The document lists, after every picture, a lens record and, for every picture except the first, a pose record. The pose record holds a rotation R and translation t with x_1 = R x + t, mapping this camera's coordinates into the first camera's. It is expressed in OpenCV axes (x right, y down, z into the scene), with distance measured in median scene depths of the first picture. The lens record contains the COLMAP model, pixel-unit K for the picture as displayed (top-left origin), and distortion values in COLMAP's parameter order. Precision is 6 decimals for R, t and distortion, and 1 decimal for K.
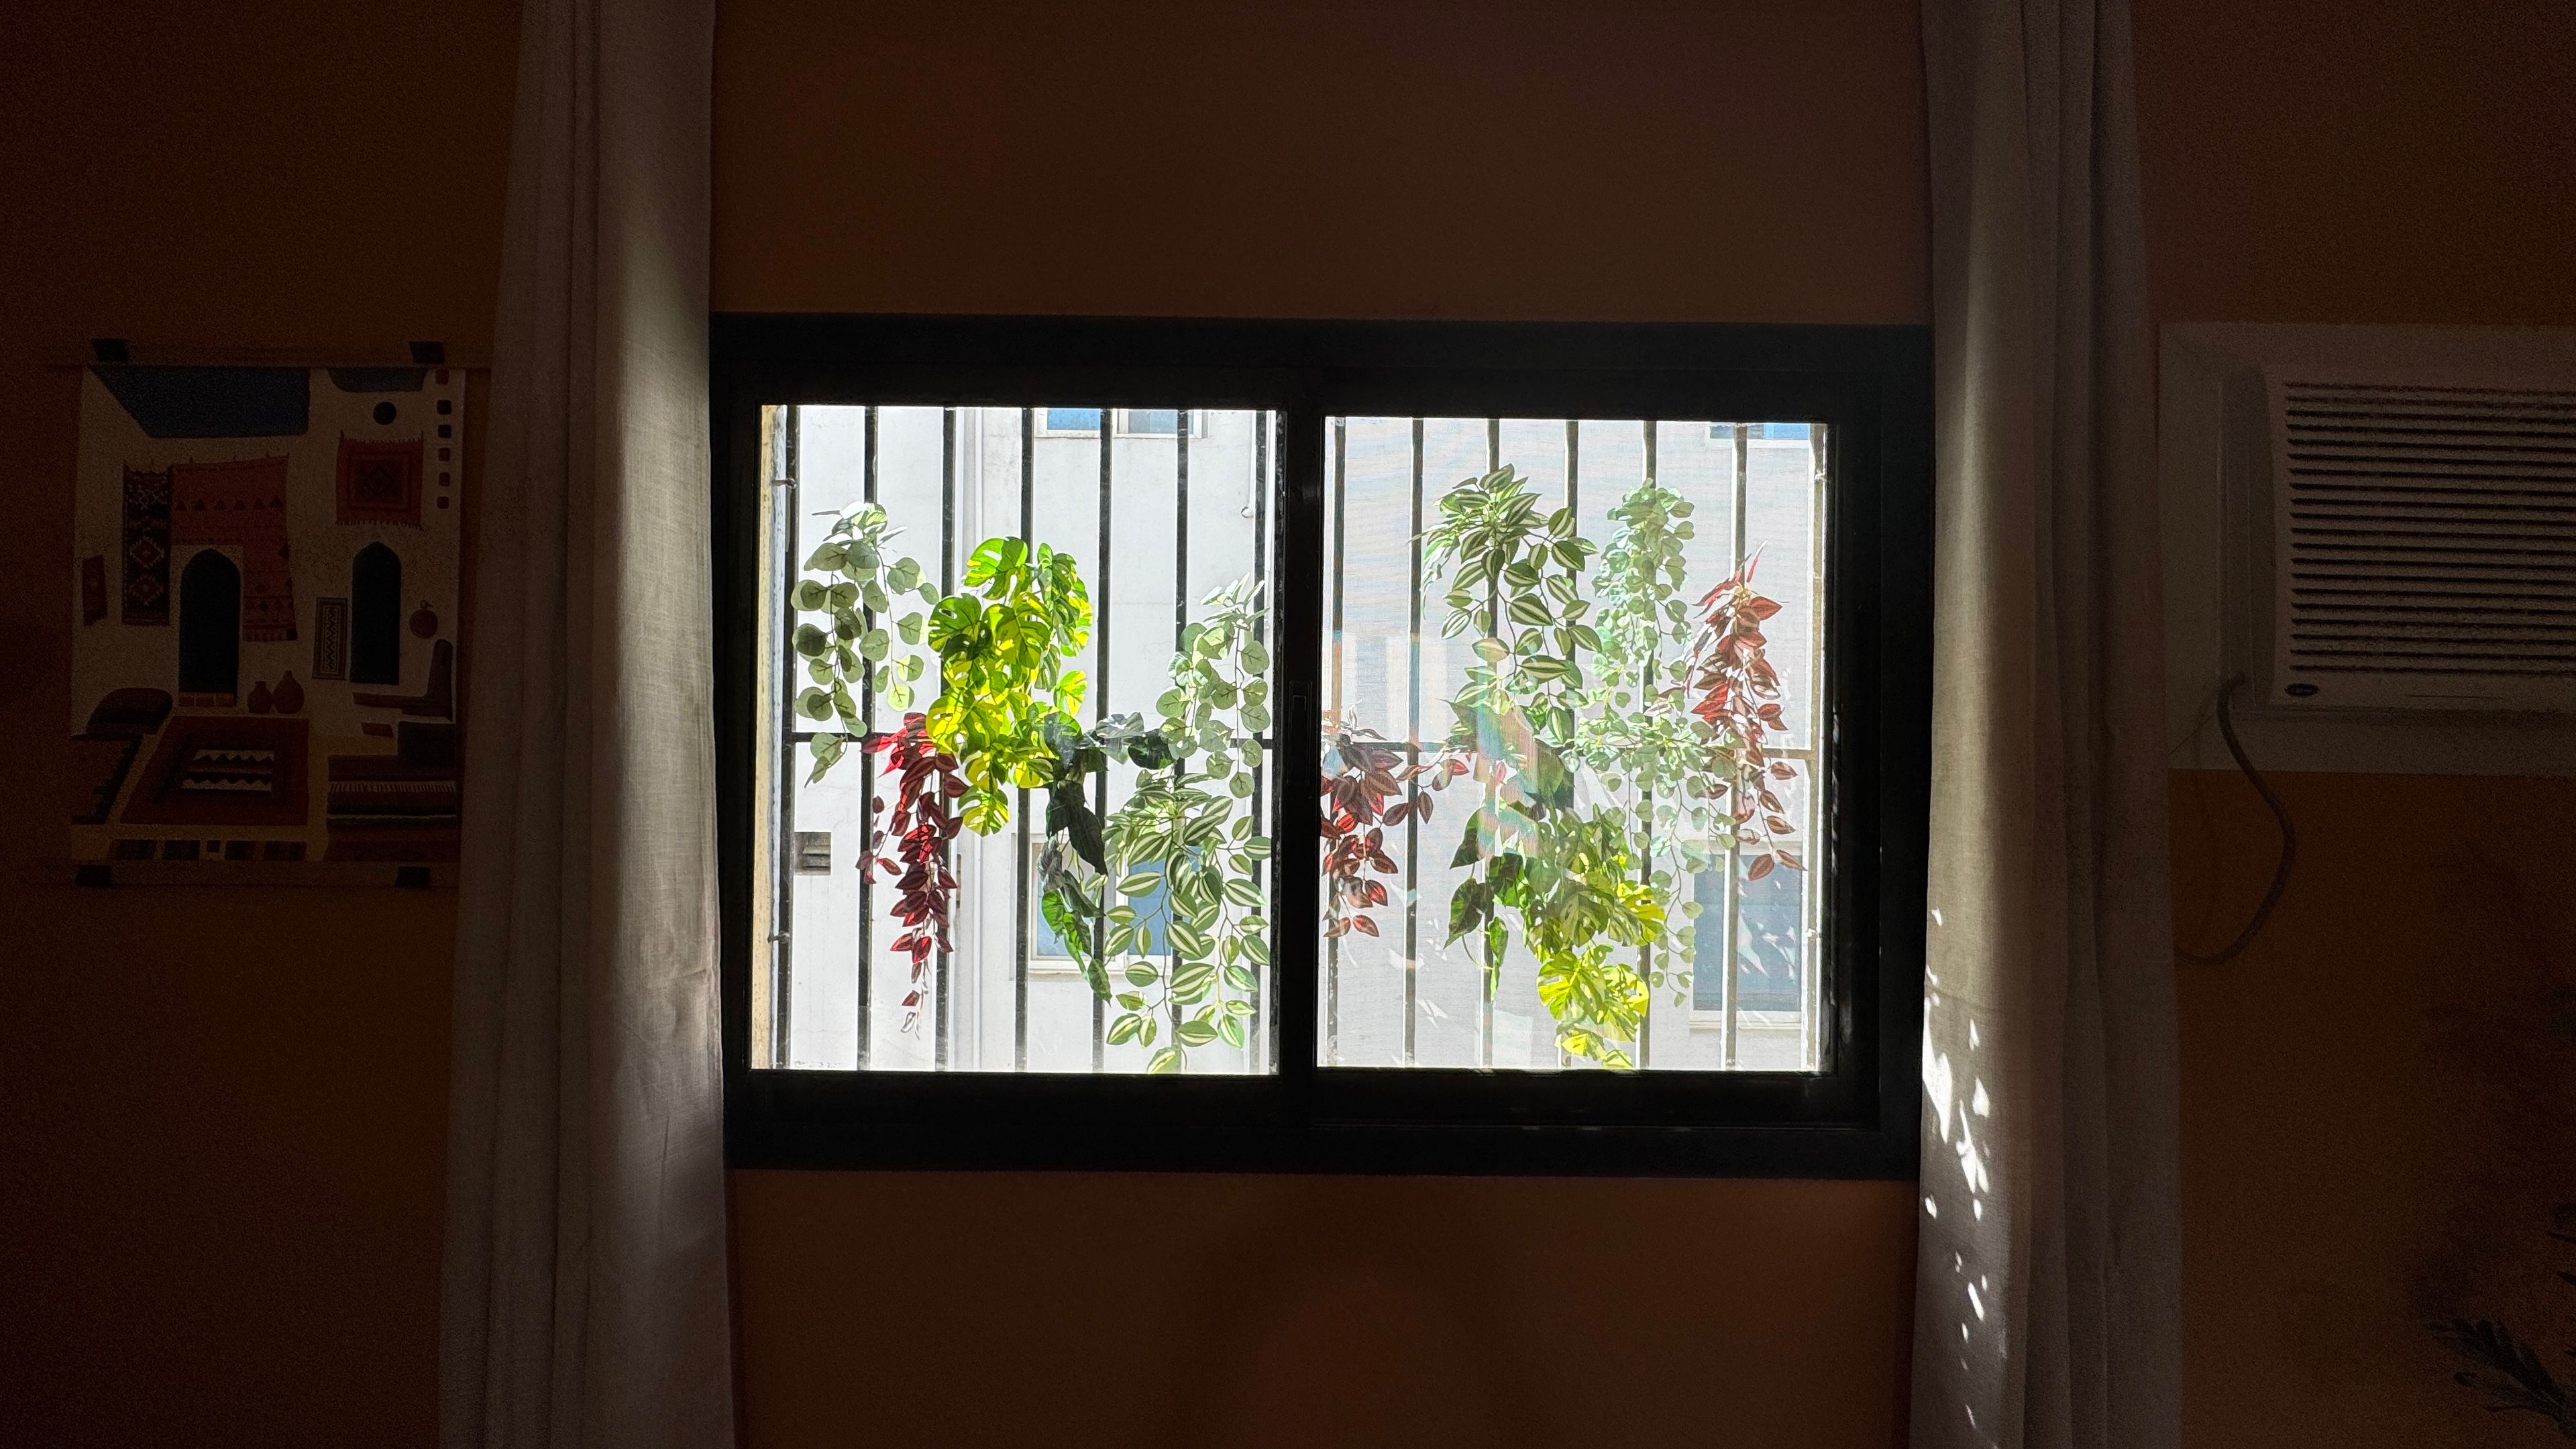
lens RADIAL K [[1034.0, 0, 1282.8], [0, 1034.0, 719.6], [0, 0, 1]] dist [-0.001133, 0.000842]
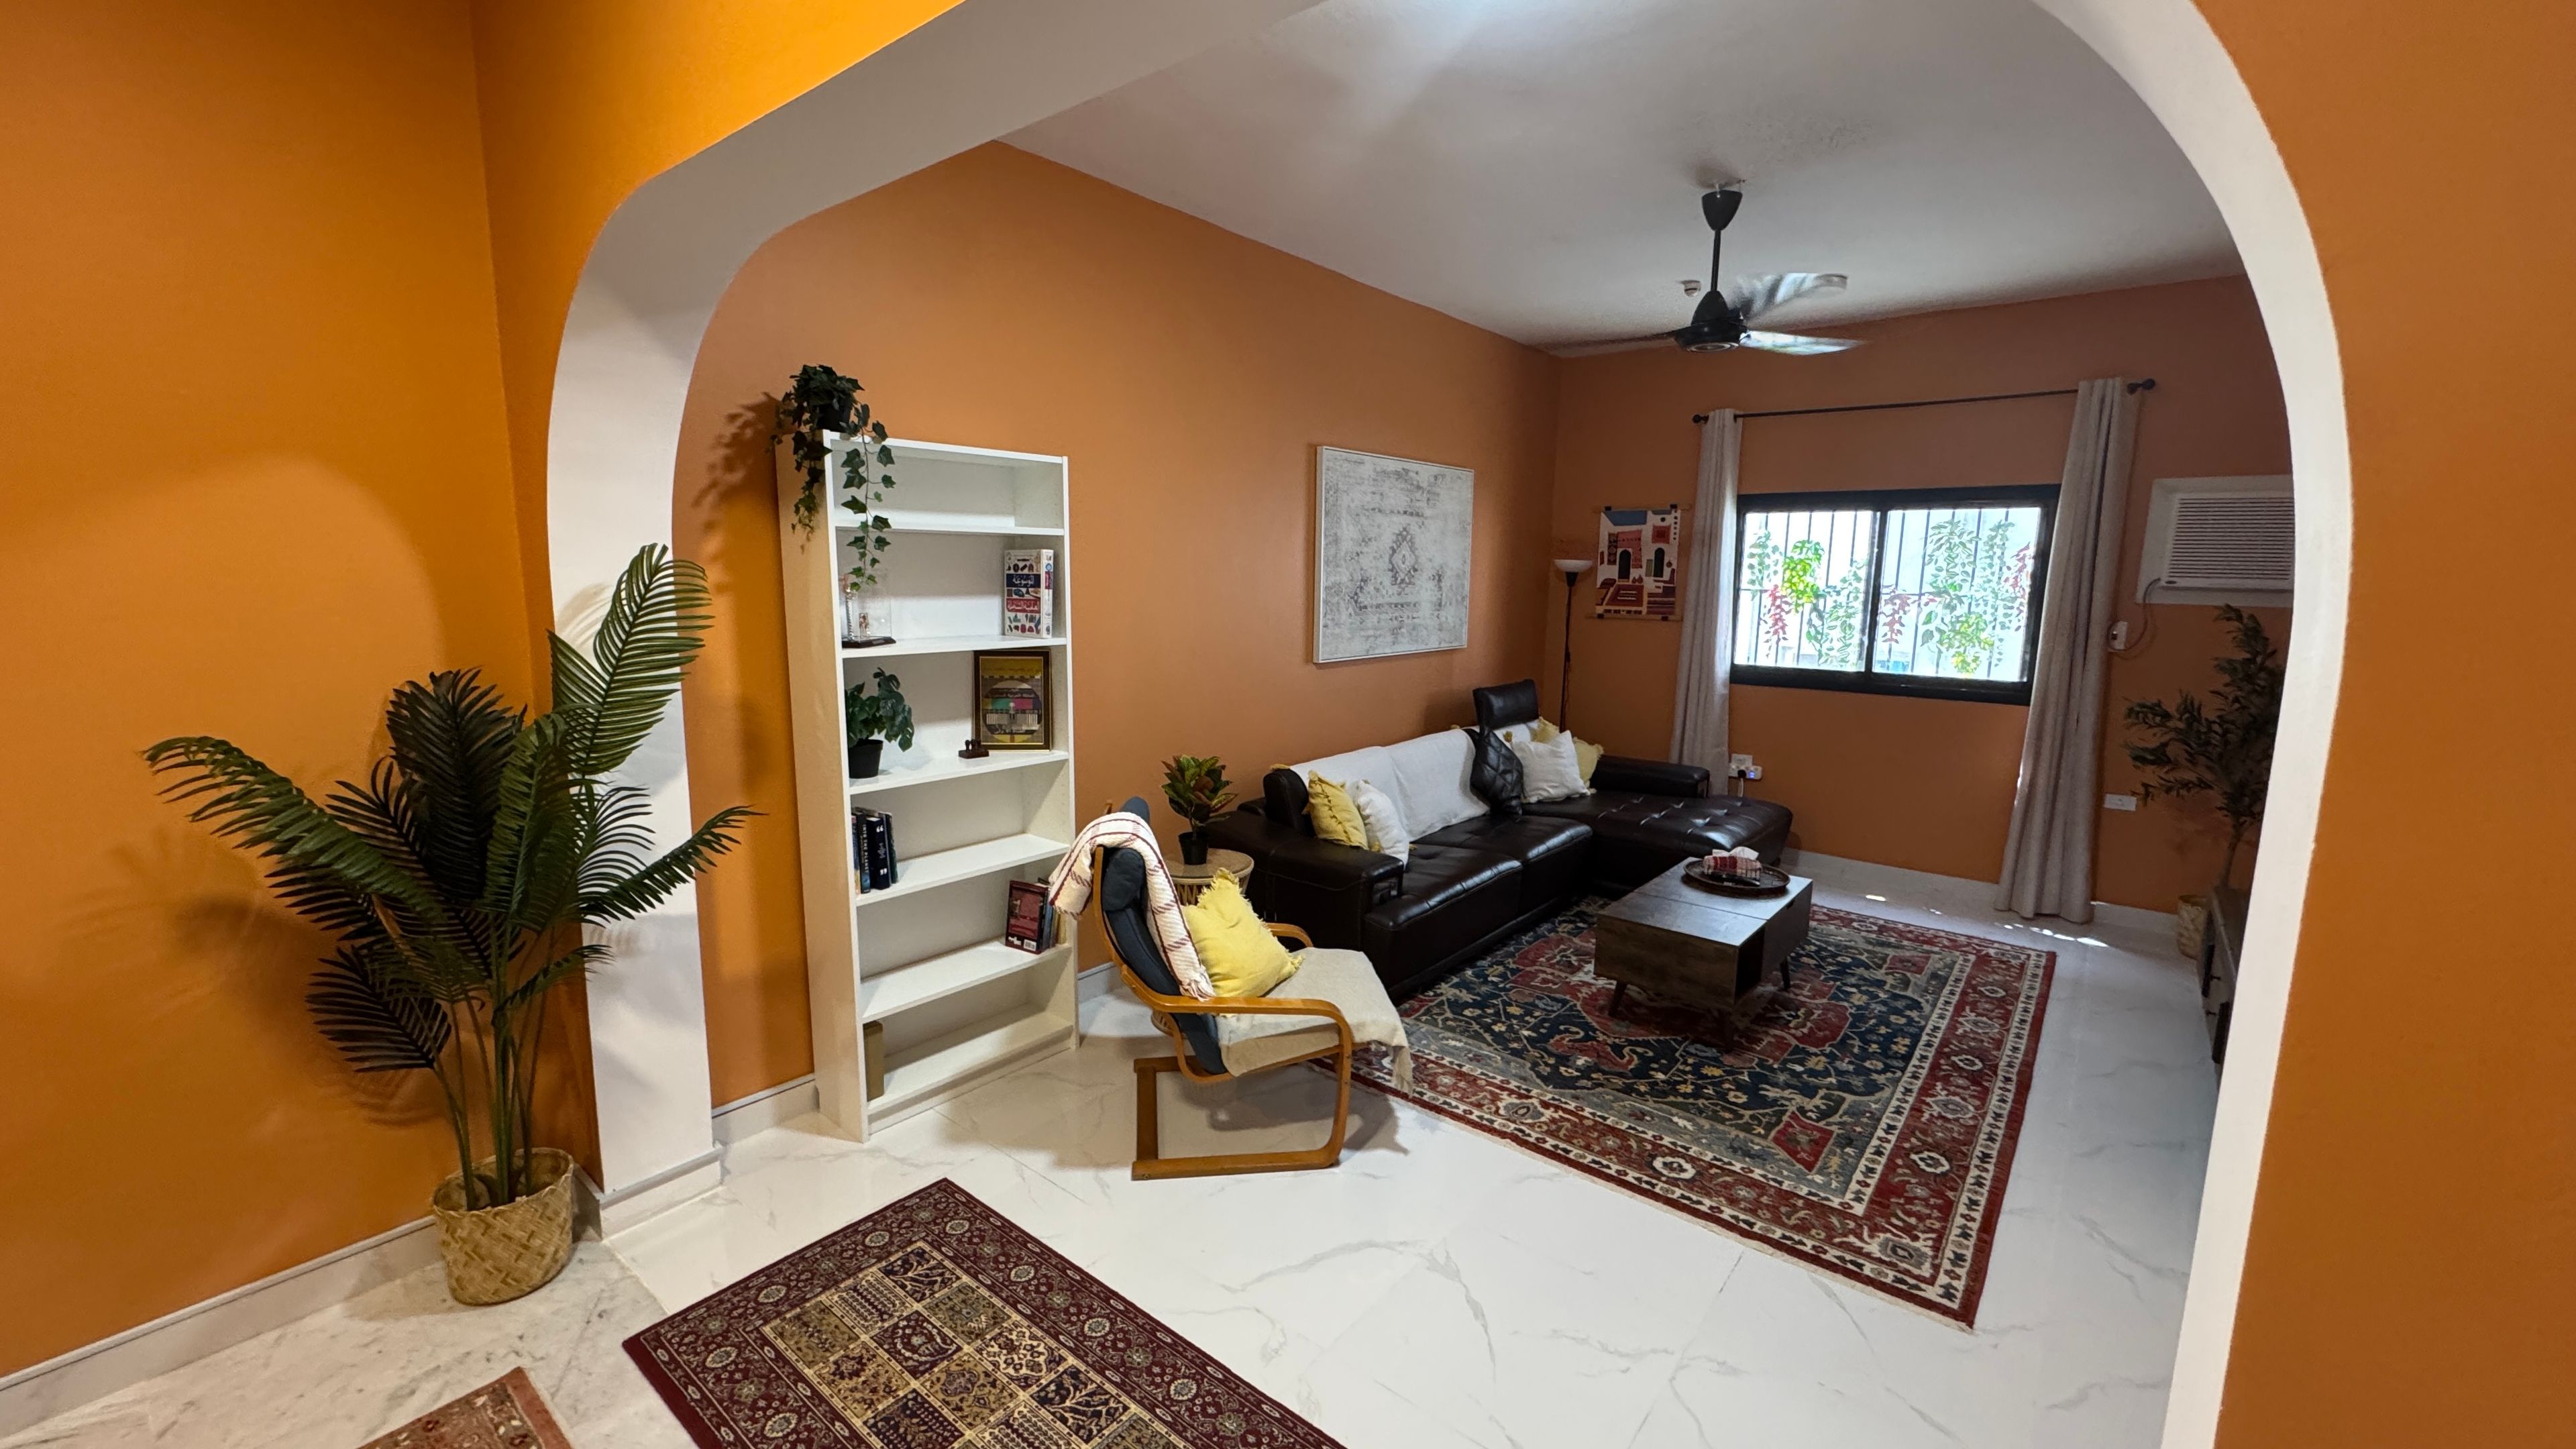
lens RADIAL K [[1034.0, 0, 1284.0], [0, 1034.0, 713.0], [0, 0, 1]] dist [-0.001133, 0.000842]
pose [[0.749488, 0.083207, -0.656768, 1.001895], [-0.020977, 0.994557, 0.102063, 0.136470], [0.661685, -0.062719, 0.747154, -3.711531]]
